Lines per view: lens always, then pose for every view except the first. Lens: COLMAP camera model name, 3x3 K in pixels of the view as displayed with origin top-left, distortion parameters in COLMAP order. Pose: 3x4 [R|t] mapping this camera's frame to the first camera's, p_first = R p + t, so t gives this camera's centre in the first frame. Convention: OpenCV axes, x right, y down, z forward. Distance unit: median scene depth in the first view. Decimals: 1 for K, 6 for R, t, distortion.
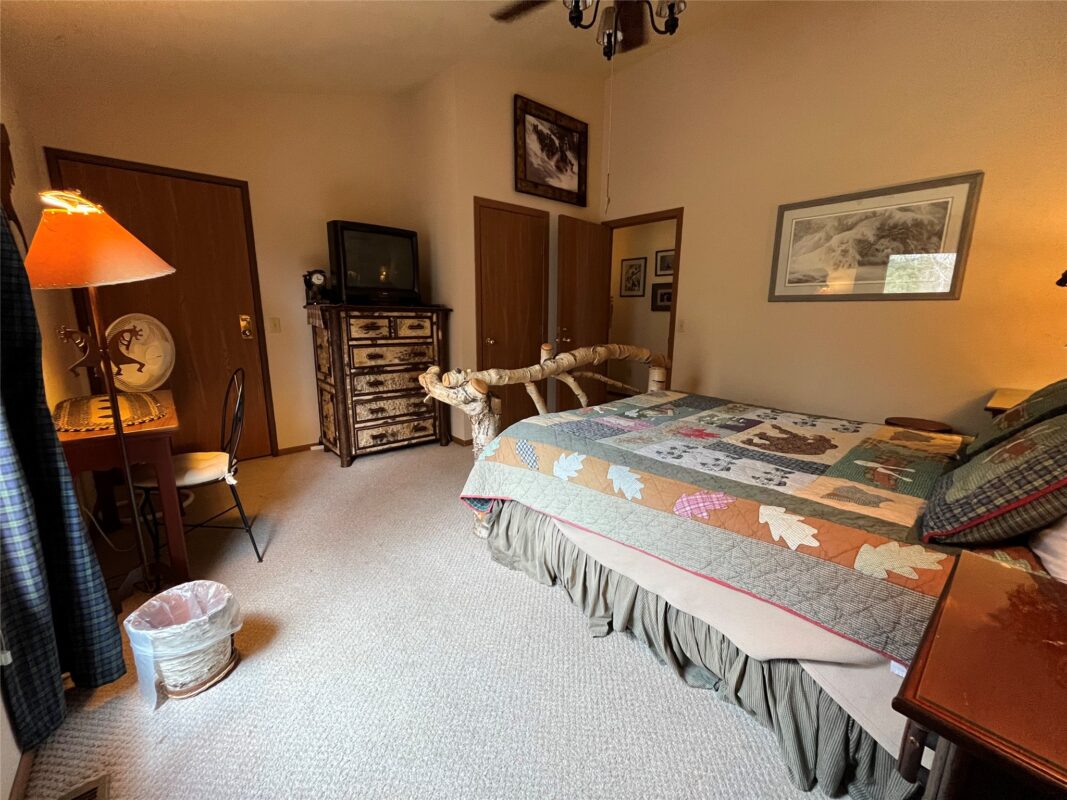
lens RADIAL K [[431.5, 0, 531.8], [0, 431.5, 398.9], [0, 0, 1]] dist [-0.002182, -0.000146]
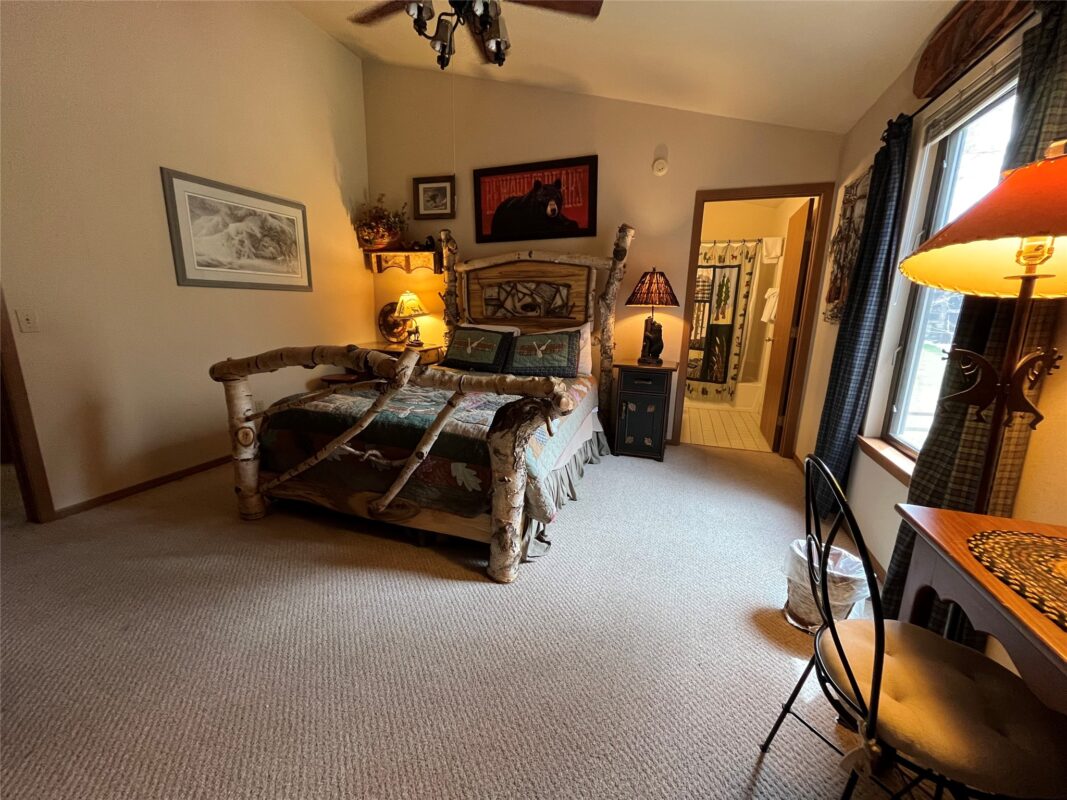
lens RADIAL K [[431.5, 0, 531.9], [0, 431.5, 398.5], [0, 0, 1]] dist [-0.002182, -0.000146]
pose [[-0.501755, -0.200826, 0.841374, -0.587819], [0.149058, 0.938052, 0.312793, -0.201015], [-0.852070, 0.282359, -0.440738, 0.948003]]
